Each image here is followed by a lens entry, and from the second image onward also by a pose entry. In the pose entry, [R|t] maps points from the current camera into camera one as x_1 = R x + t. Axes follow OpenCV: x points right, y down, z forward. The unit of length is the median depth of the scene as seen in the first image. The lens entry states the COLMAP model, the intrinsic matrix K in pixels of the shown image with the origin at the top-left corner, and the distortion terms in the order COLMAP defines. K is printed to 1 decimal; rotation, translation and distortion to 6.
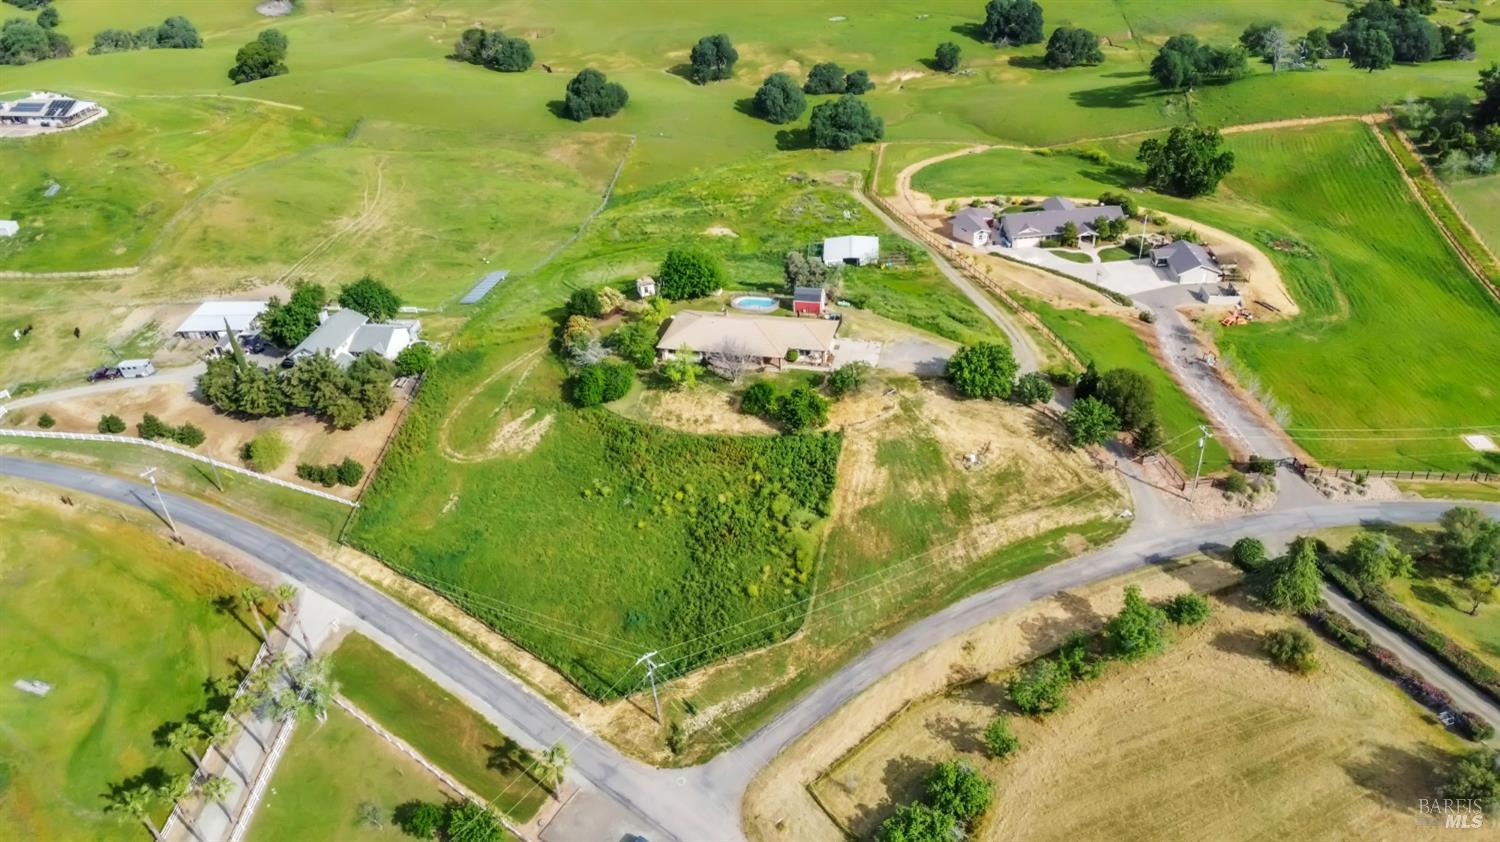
lens RADIAL K [[1086.2, 0, 750.0], [0, 1086.2, 421.0], [0, 0, 1]] dist [-0.005801, -0.046079]
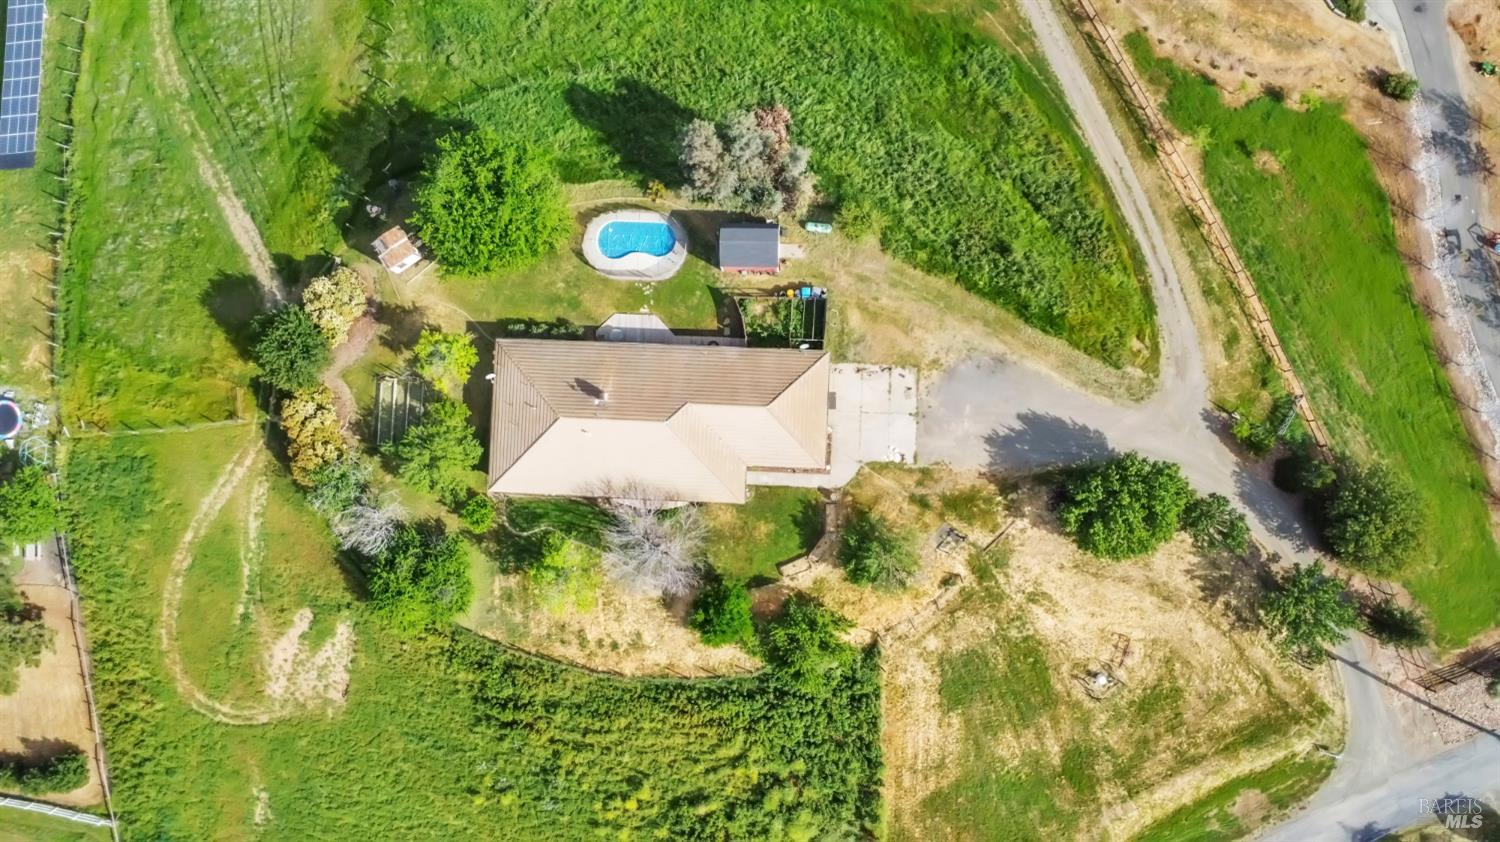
lens RADIAL K [[1086.2, 0, 750.0], [0, 1086.2, 421.0], [0, 0, 1]] dist [-0.005801, -0.046079]
pose [[0.977046, -0.211493, 0.025518, 0.030824], [0.106062, 0.586838, 0.802728, -0.540239], [-0.184746, -0.781596, 0.595799, 0.780830]]
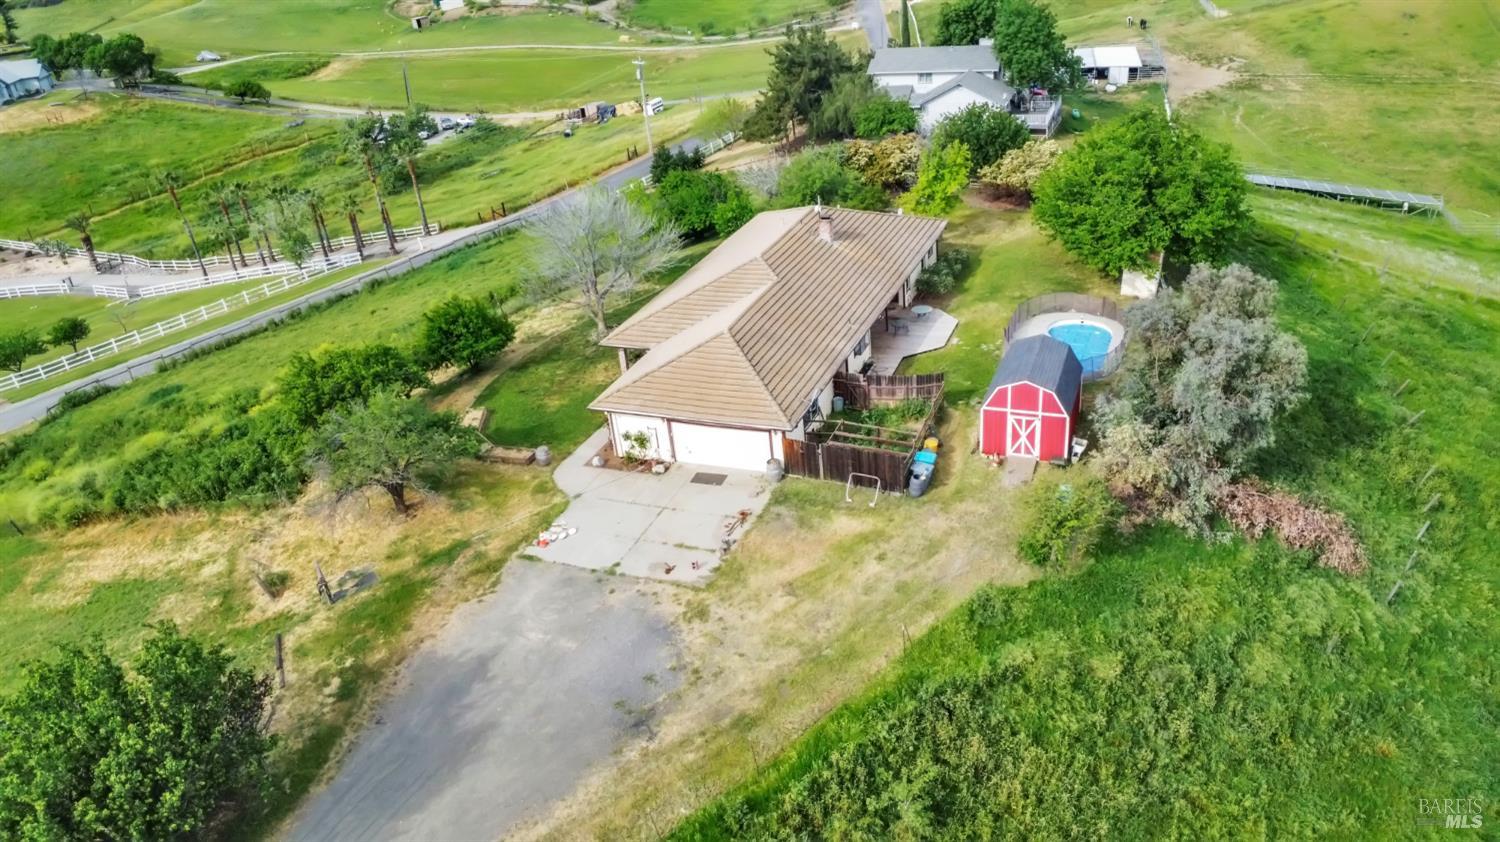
lens RADIAL K [[1086.2, 0, 750.0], [0, 1086.2, 421.0], [0, 0, 1]] dist [-0.005801, -0.046079]
pose [[-0.128782, 0.523381, -0.842311, 0.330608], [-0.479848, 0.710438, 0.514804, -0.245537], [0.867848, 0.470479, 0.159652, 1.081856]]
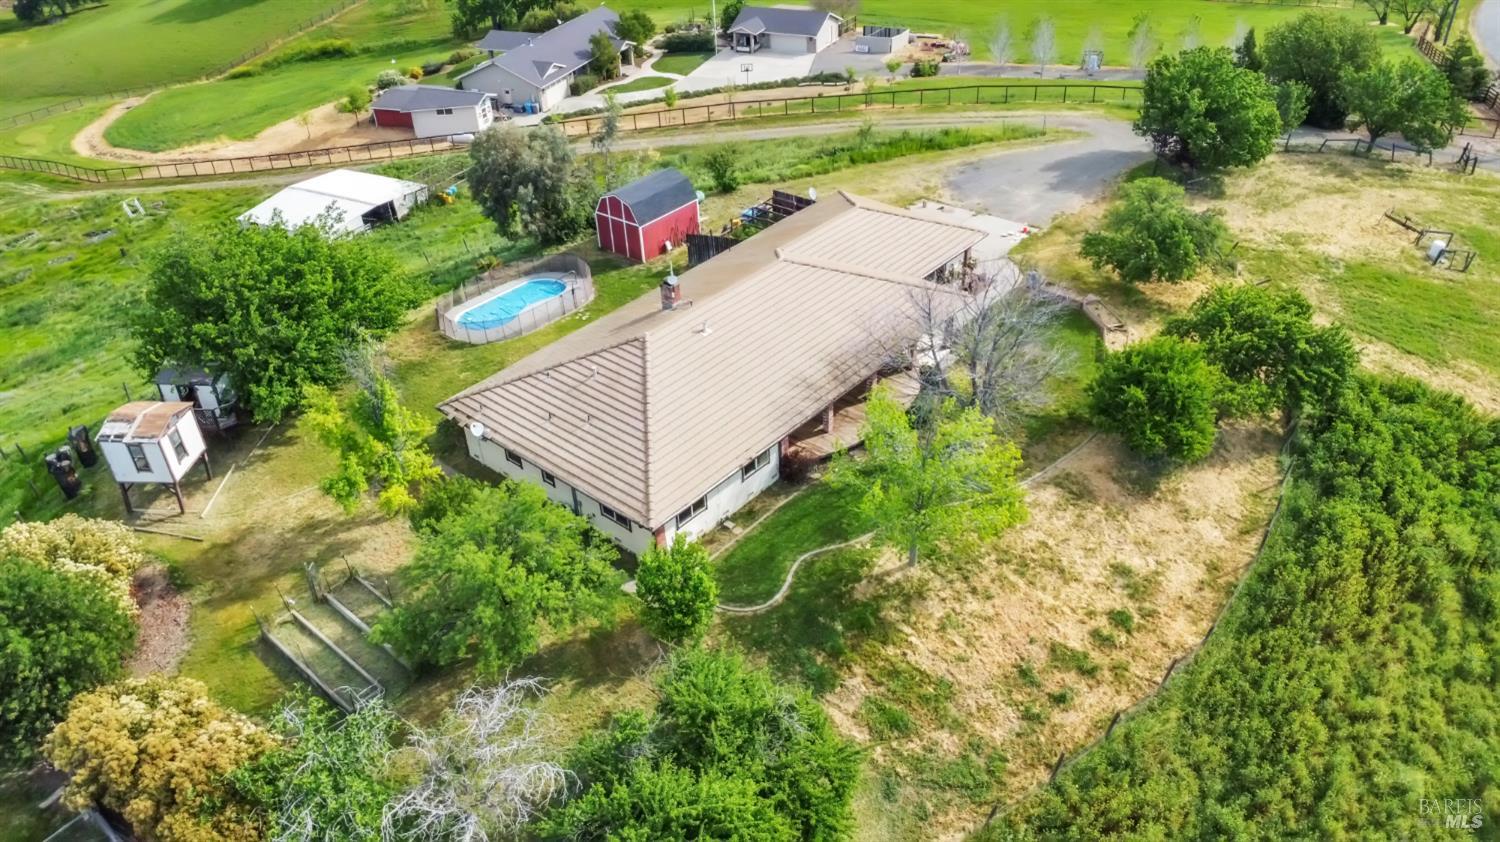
lens RADIAL K [[1086.2, 0, 750.0], [0, 1086.2, 421.0], [0, 0, 1]] dist [-0.005801, -0.046079]
pose [[0.436012, -0.468184, 0.768569, -0.257805], [0.523878, 0.826448, 0.206243, -0.132739], [-0.731741, 0.312712, 0.605612, 0.949898]]
